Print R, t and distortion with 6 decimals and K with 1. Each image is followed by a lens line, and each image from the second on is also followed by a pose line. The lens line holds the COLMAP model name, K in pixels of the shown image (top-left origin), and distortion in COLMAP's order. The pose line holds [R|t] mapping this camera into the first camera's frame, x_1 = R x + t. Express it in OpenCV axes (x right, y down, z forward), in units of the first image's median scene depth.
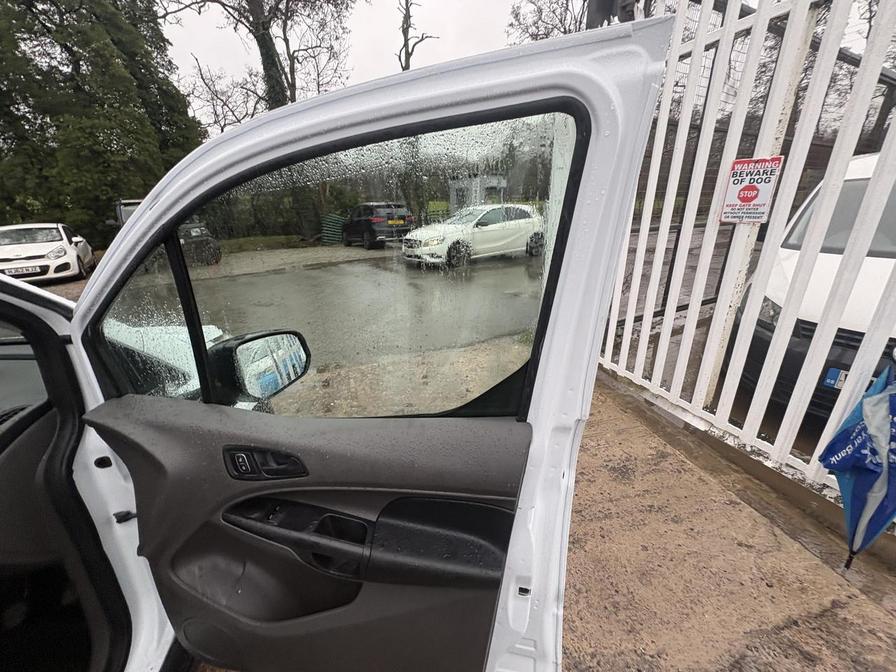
lens RADIAL K [[355.3, 0, 444.9], [0, 355.3, 338.7], [0, 0, 1]] dist [-0.000916, 0.000559]
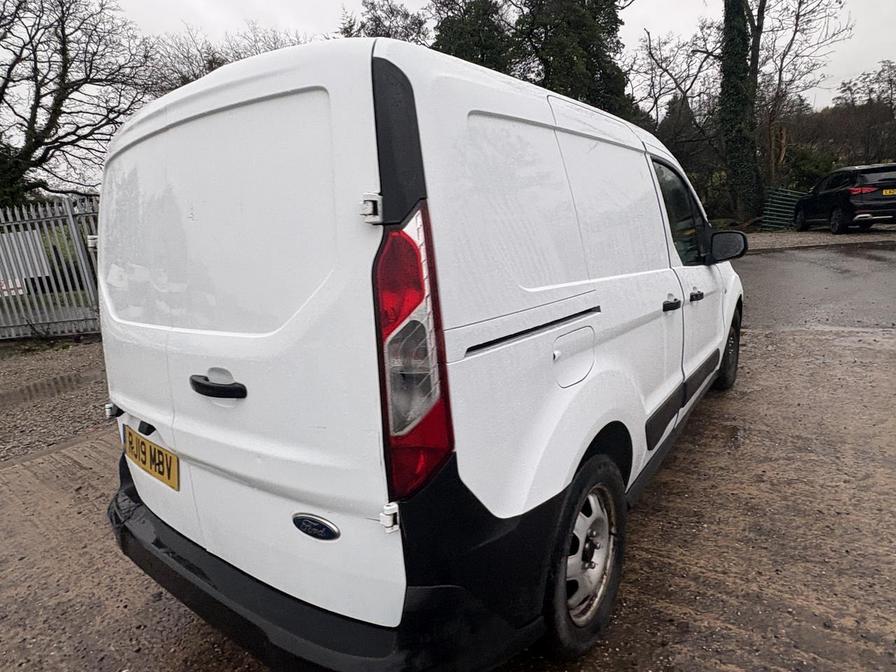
lens RADIAL K [[511.7, 0, 453.6], [0, 511.7, 334.5], [0, 0, 1]] dist [0.001658, 0.000902]
pose [[0.666973, 0.131903, -0.733314, 0.032570], [-0.186366, 0.982454, 0.007210, 0.053369], [0.721398, 0.131855, 0.679852, -0.137072]]
